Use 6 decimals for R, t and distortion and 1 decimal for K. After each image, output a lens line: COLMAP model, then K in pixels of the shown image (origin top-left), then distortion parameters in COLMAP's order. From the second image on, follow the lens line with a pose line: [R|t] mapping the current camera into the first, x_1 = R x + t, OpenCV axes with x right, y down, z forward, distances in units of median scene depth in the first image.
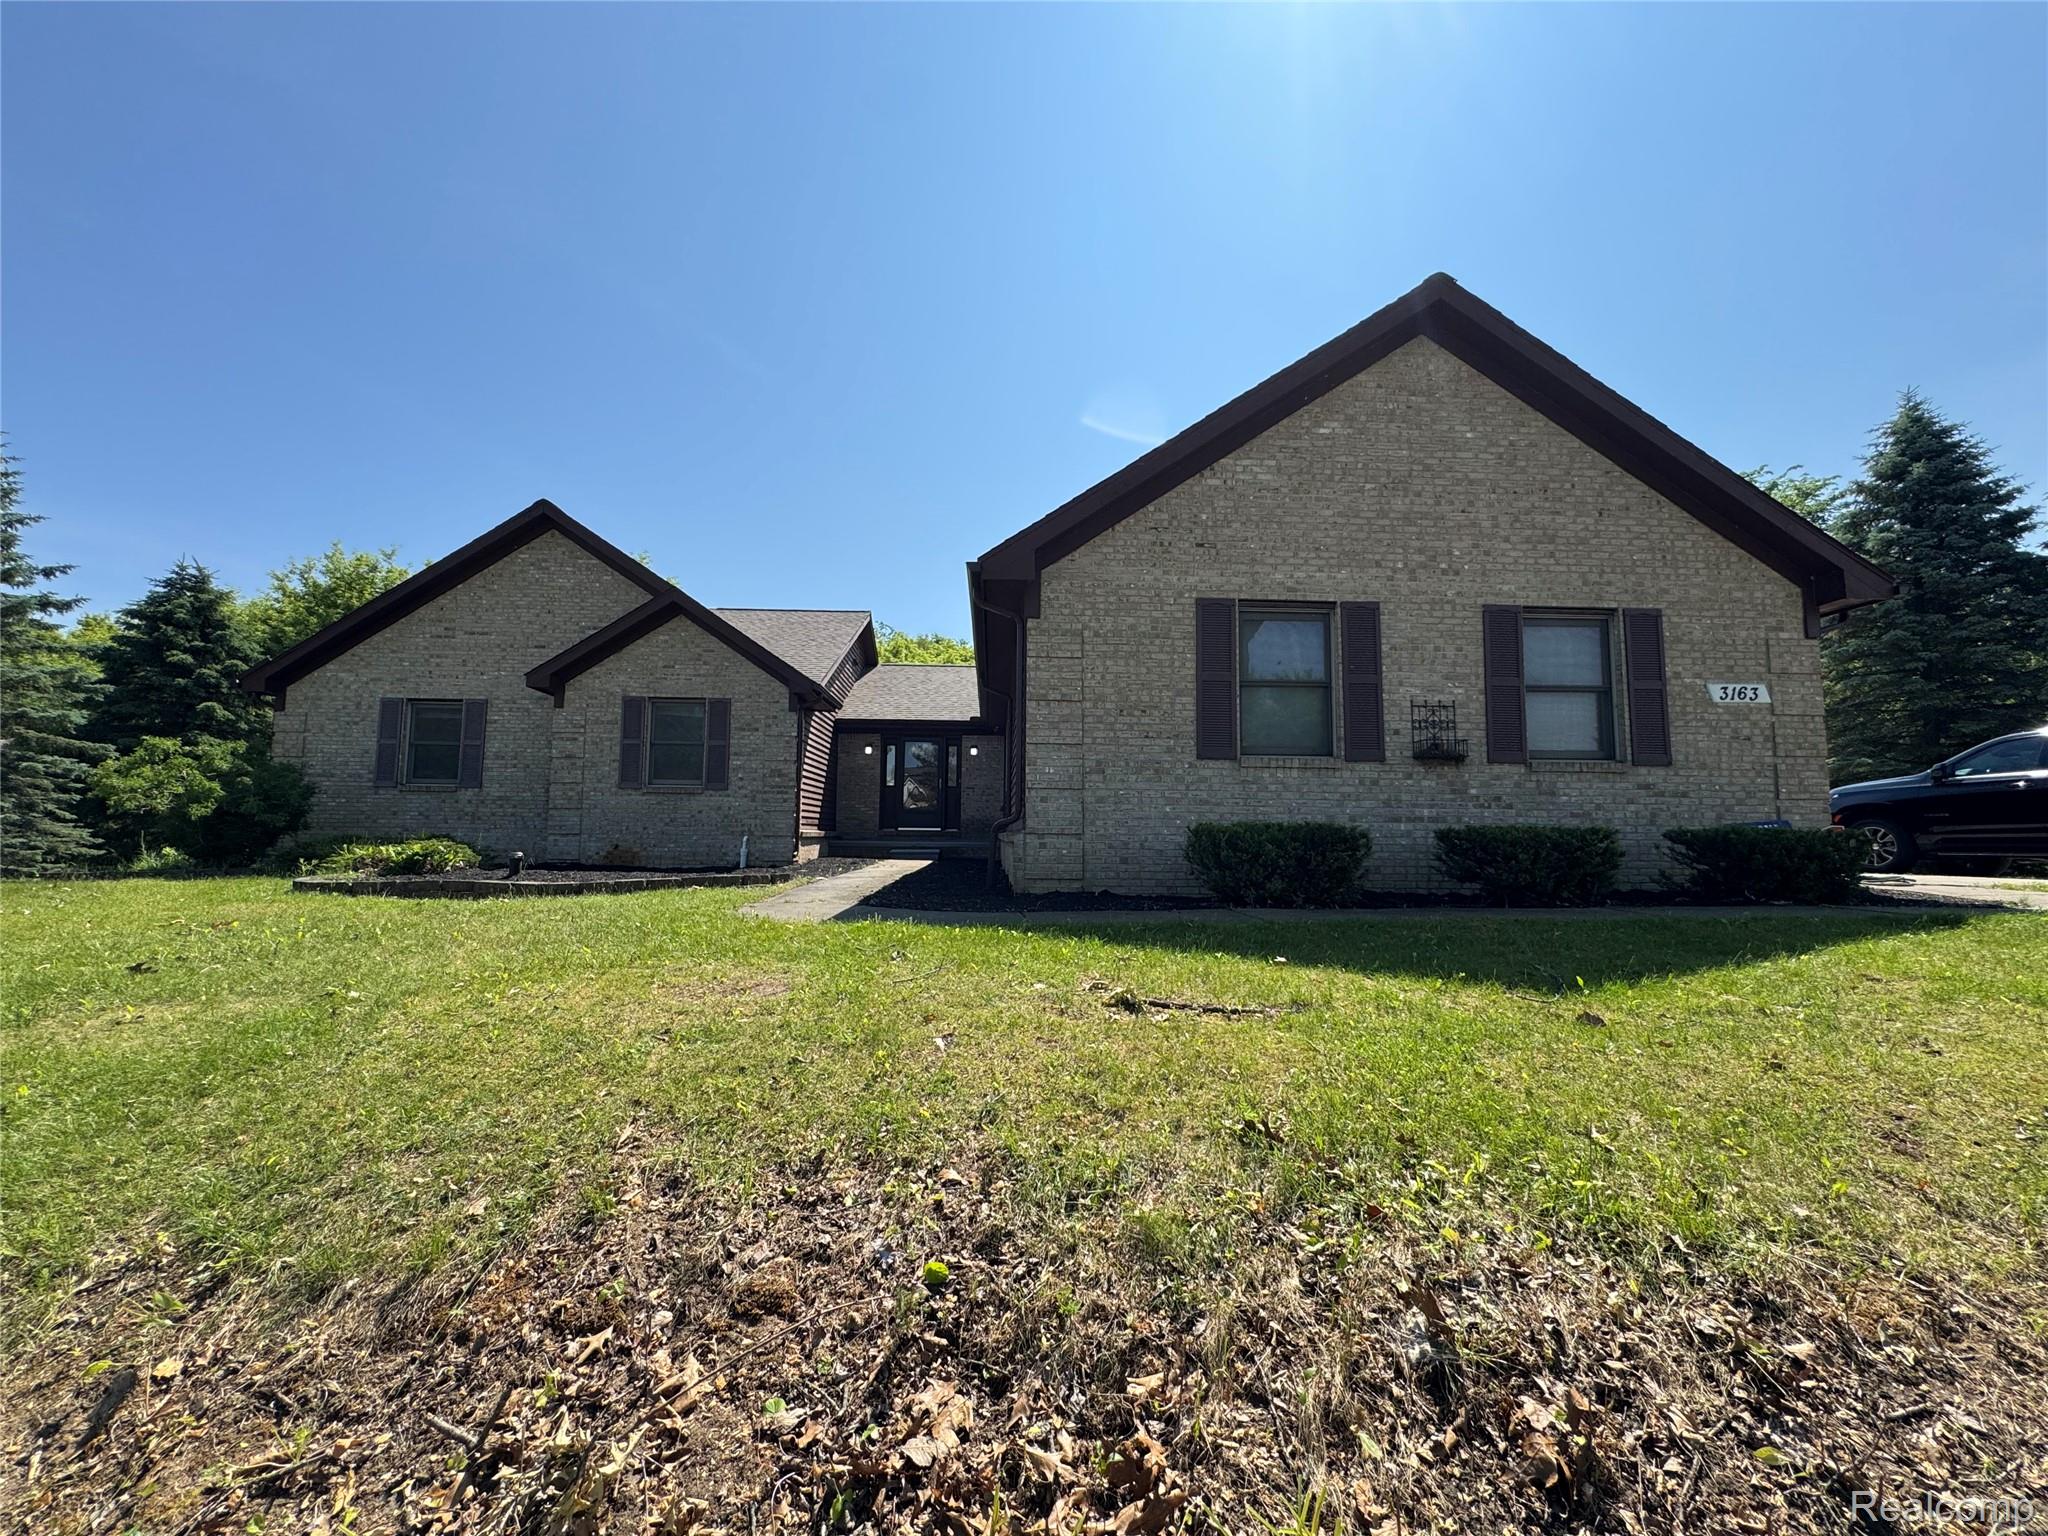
lens RADIAL K [[814.4, 0, 1024.0], [0, 814.4, 768.0], [0, 0, 1]] dist [-0.000730, -0.000021]
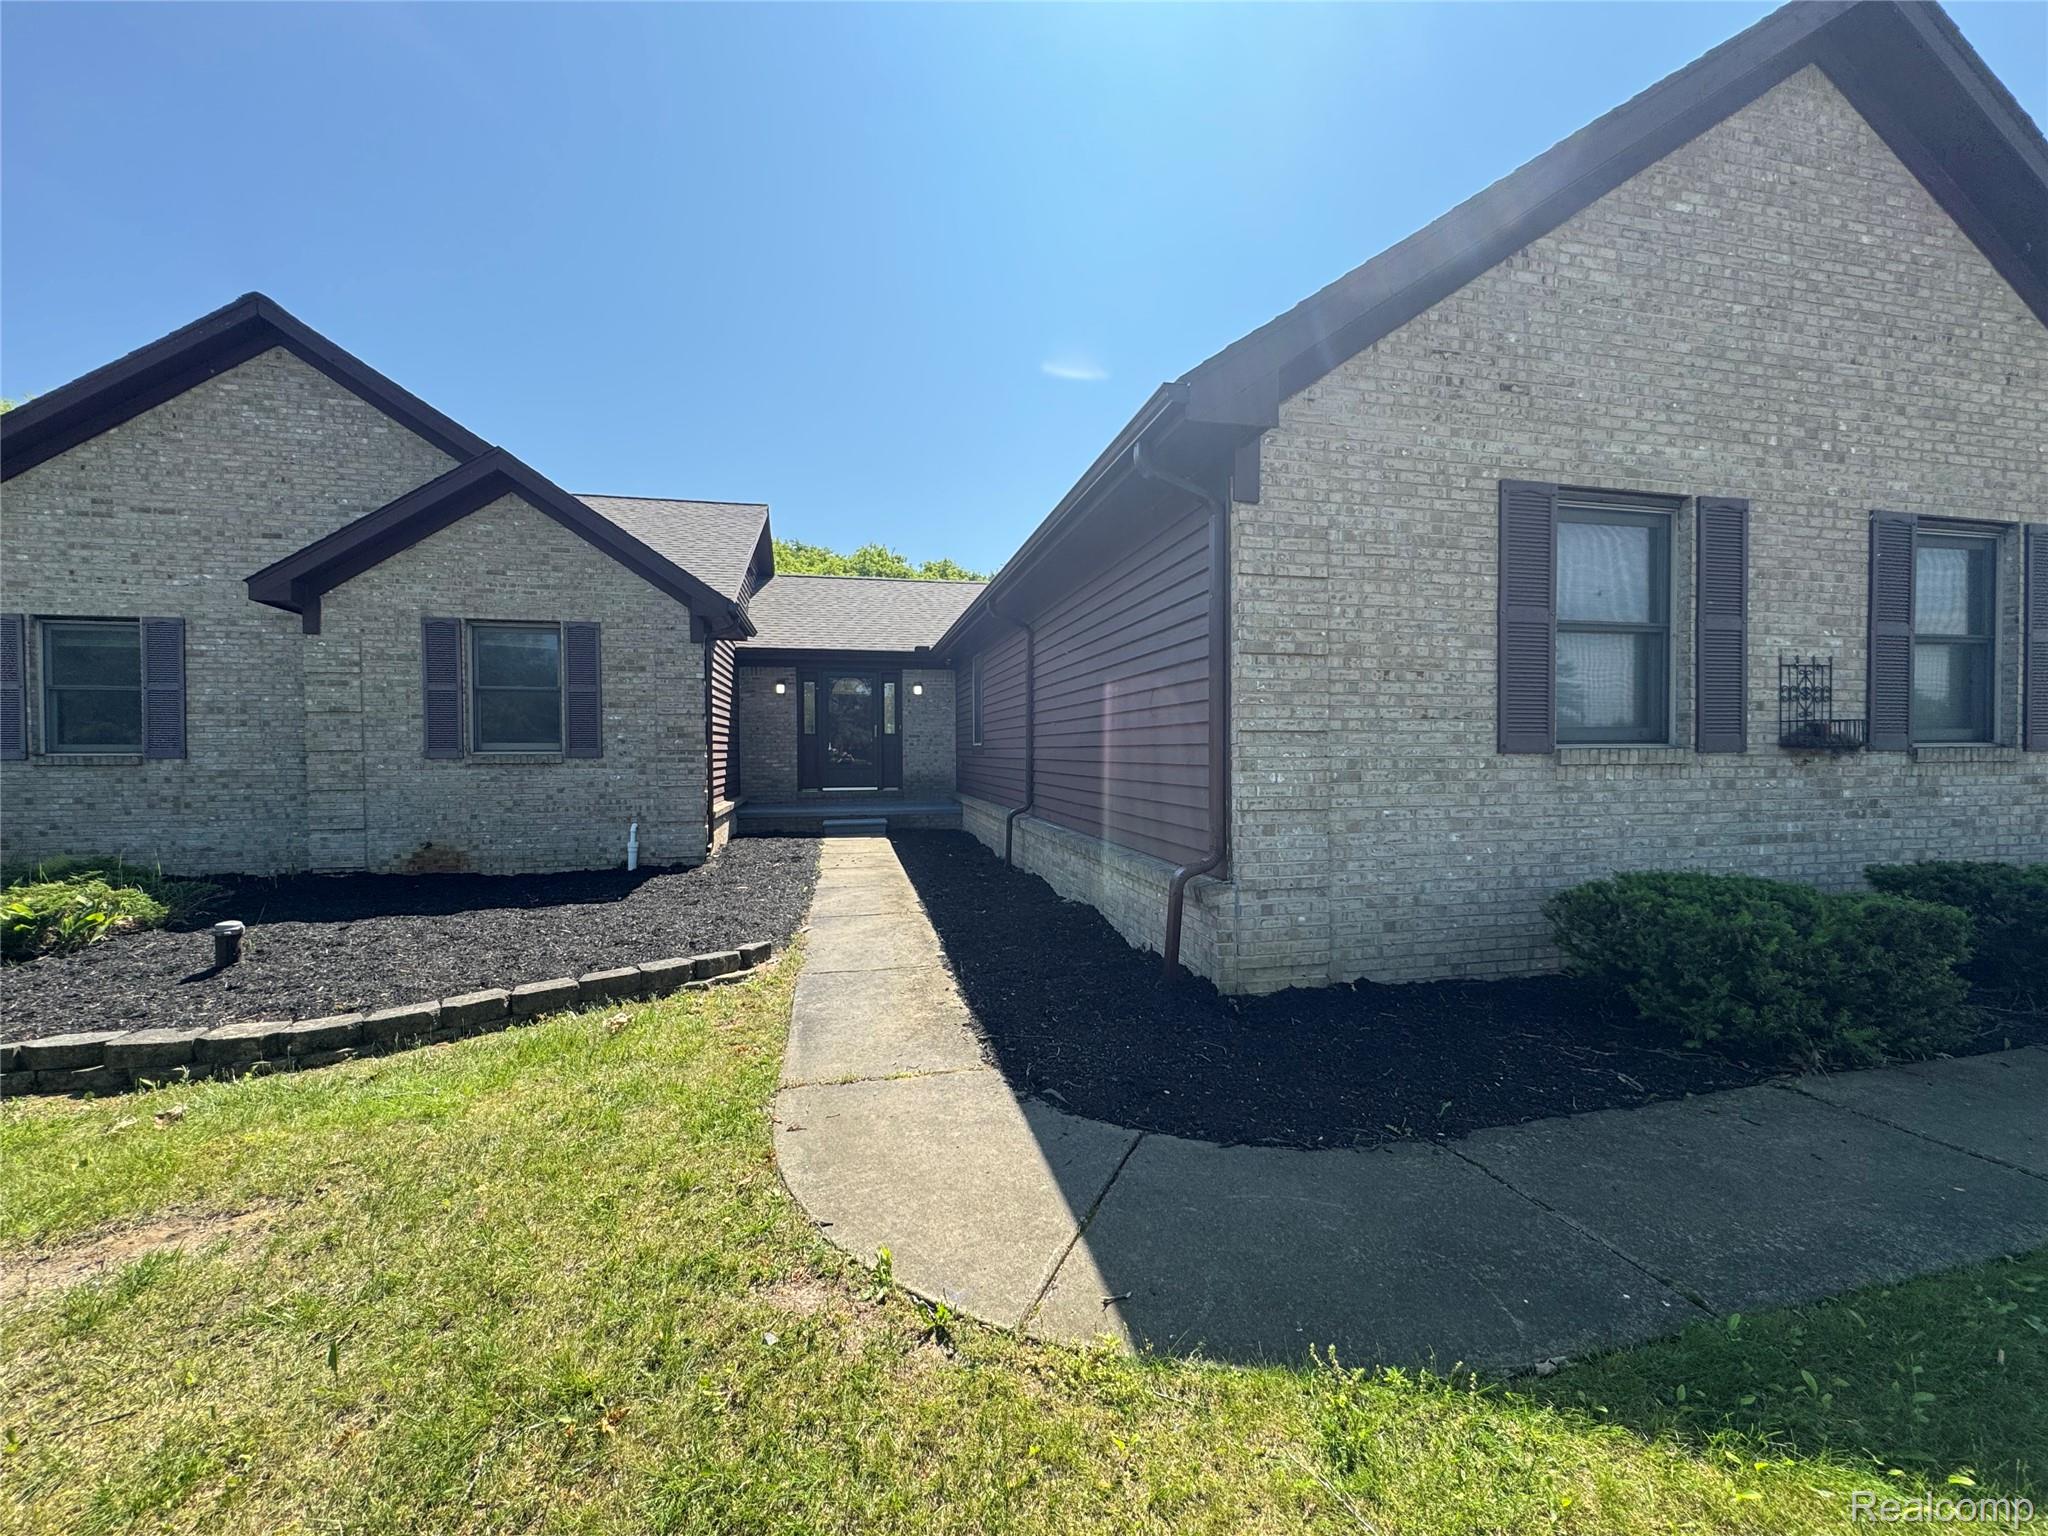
lens RADIAL K [[814.4, 0, 1024.0], [0, 814.4, 768.0], [0, 0, 1]] dist [-0.000730, -0.000021]
pose [[0.984194, -0.017736, 0.176202, -0.231359], [-0.000384, 0.994756, 0.102273, -0.059602], [-0.177092, -0.100724, 0.979027, 0.451771]]
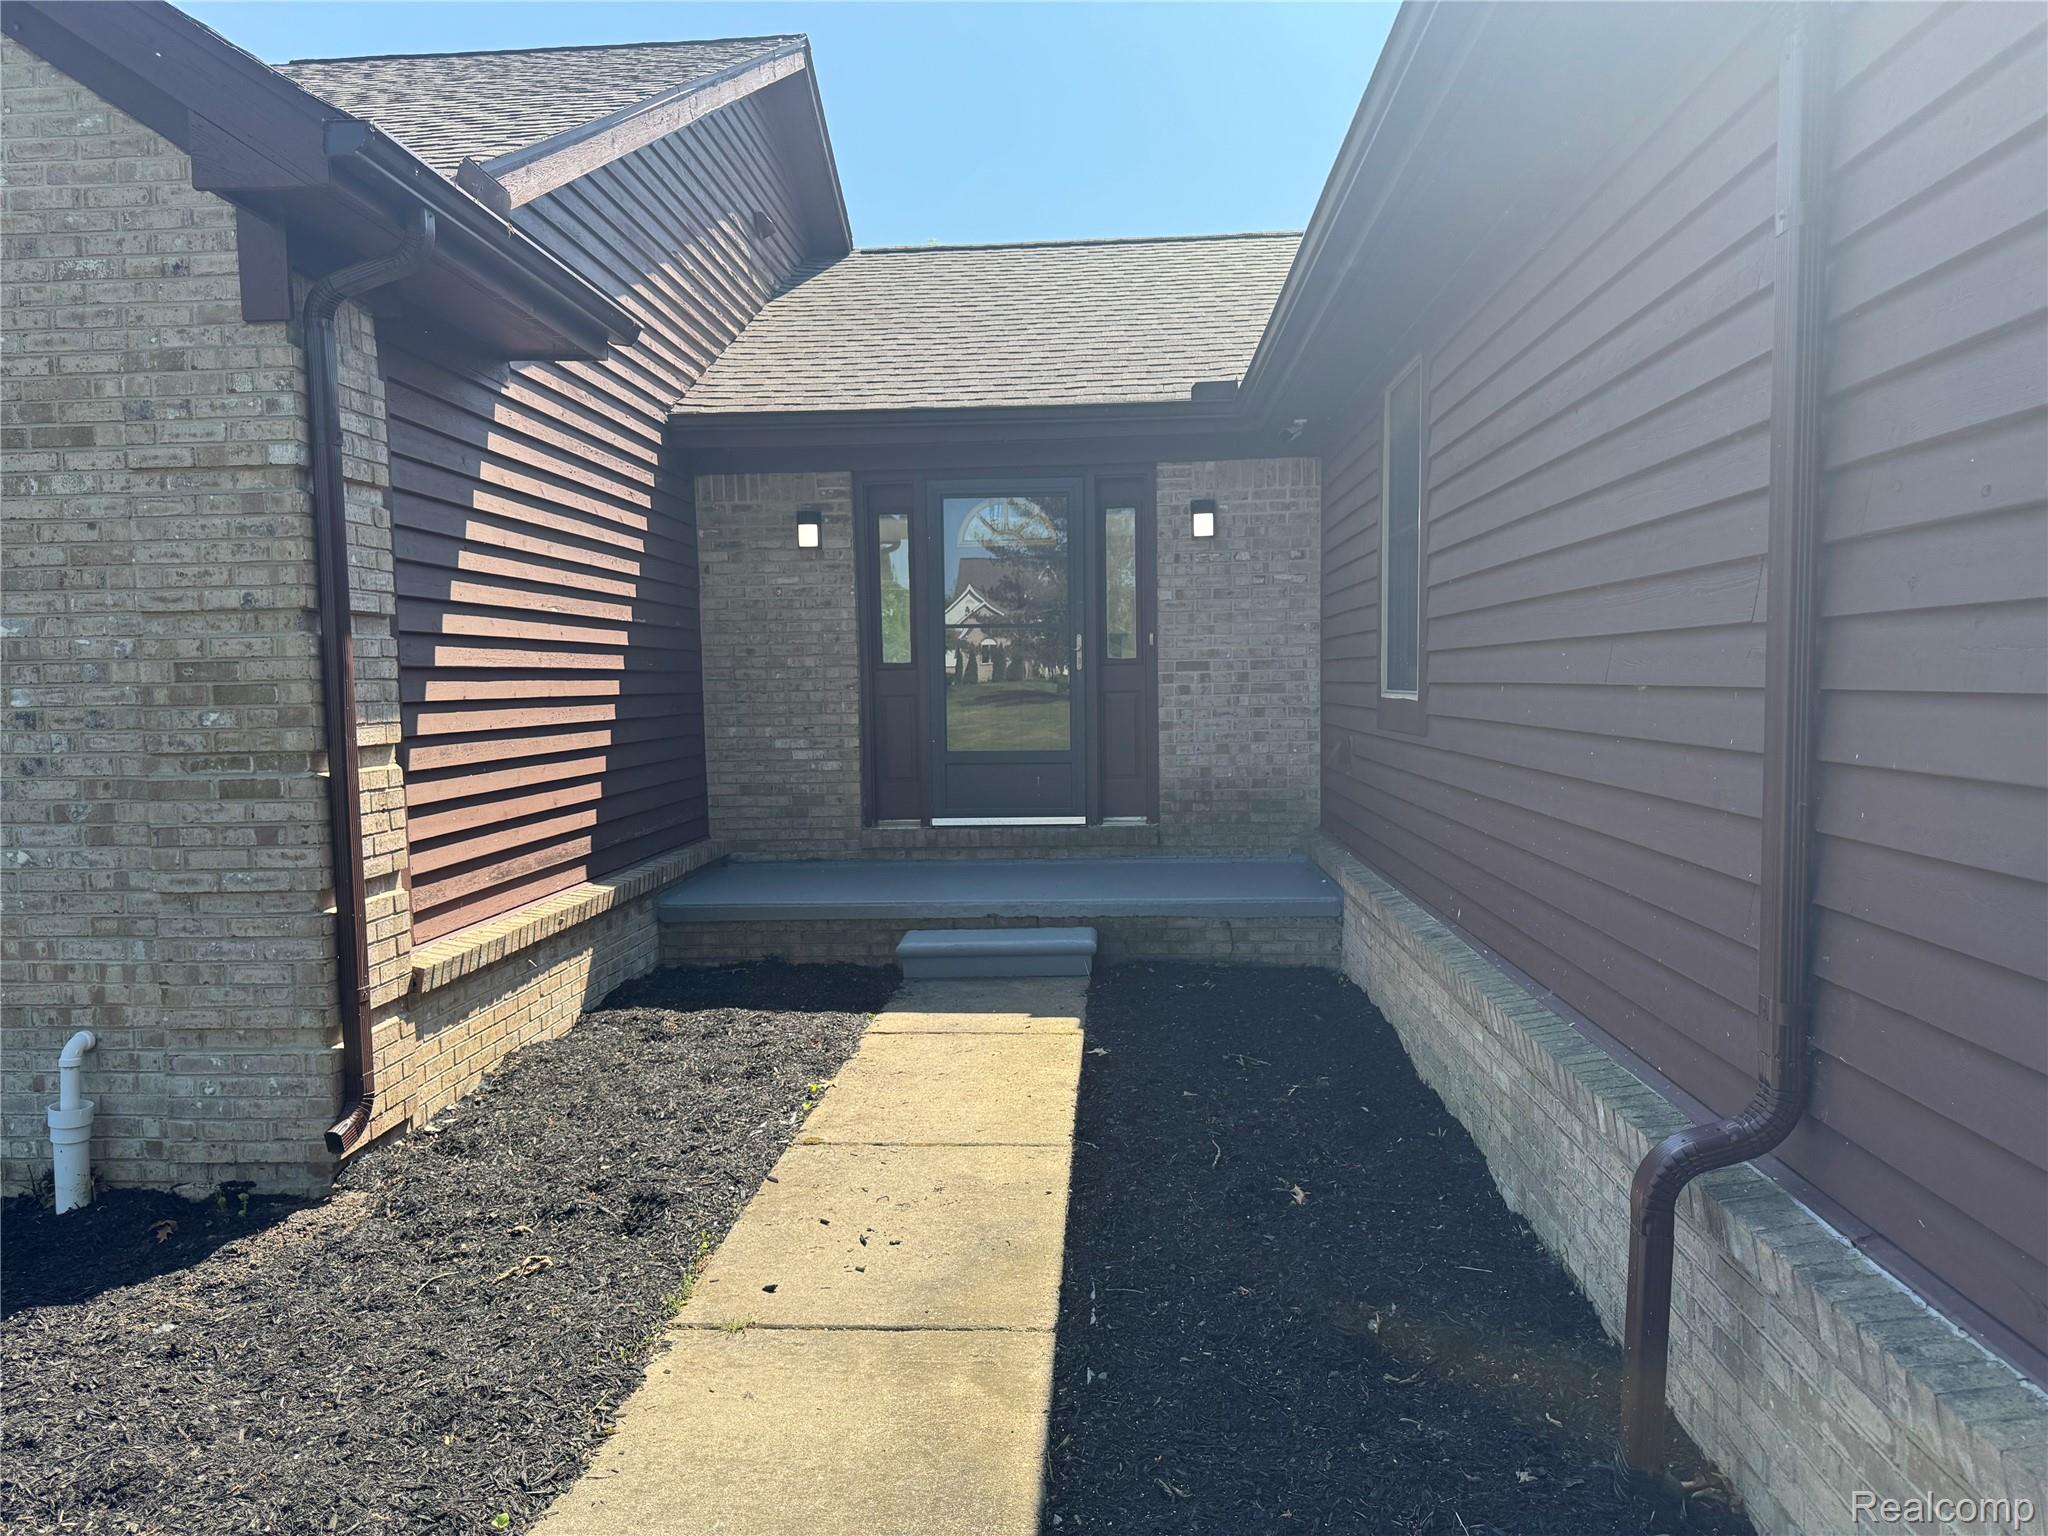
lens RADIAL K [[1422.9, 0, 1024.0], [0, 1422.9, 768.0], [0, 0, 1]] dist [0.001965, 0.000032]
pose [[0.993747, -0.018847, -0.110055, -0.160633], [0.034530, 0.989209, 0.142384, -0.022919], [0.106184, -0.145294, 0.983674, 1.224609]]
